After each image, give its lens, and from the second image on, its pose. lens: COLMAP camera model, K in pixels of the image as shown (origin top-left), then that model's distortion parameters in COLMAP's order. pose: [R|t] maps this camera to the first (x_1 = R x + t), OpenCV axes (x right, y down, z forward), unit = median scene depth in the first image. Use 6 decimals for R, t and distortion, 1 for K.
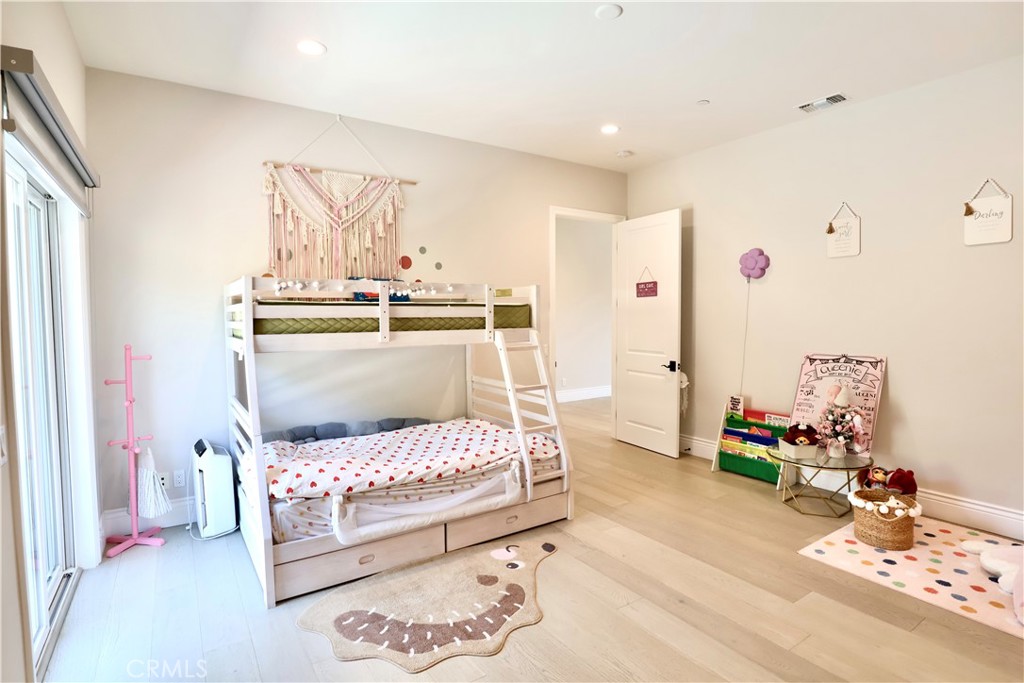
lens RADIAL K [[519.5, 0, 515.5], [0, 519.5, 338.6], [0, 0, 1]] dist [-0.054964, 0.017273]
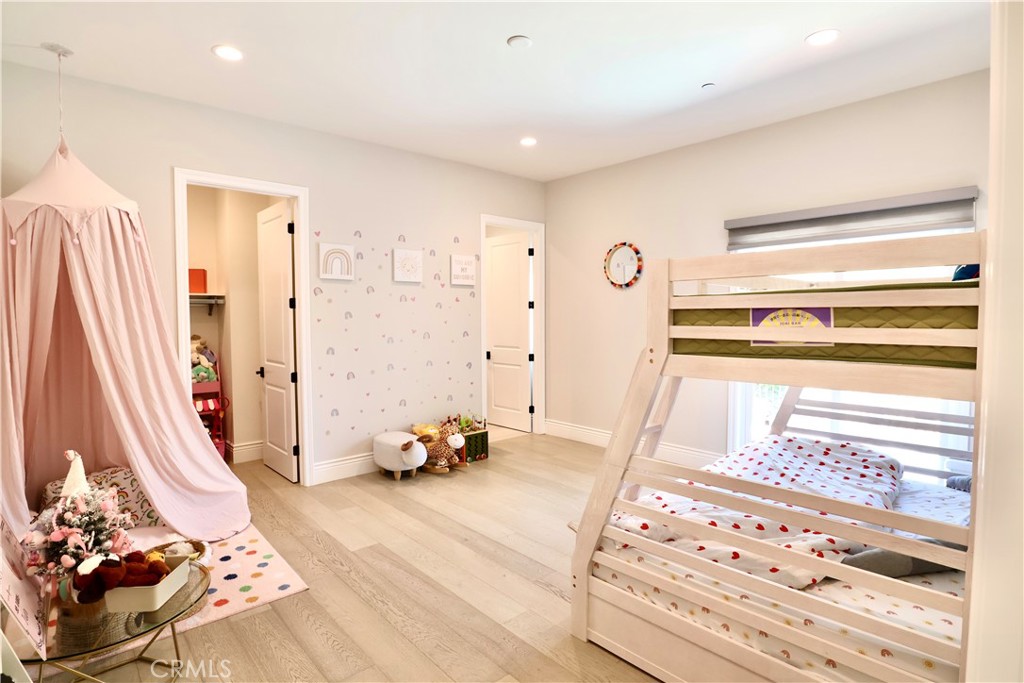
lens RADIAL K [[519.5, 0, 515.5], [0, 519.5, 338.6], [0, 0, 1]] dist [-0.054964, 0.017273]
pose [[-0.988749, 0.015168, -0.148812, 0.346807], [0.001924, 0.996053, 0.088742, -0.096405], [0.149570, 0.087457, -0.984876, 2.022048]]
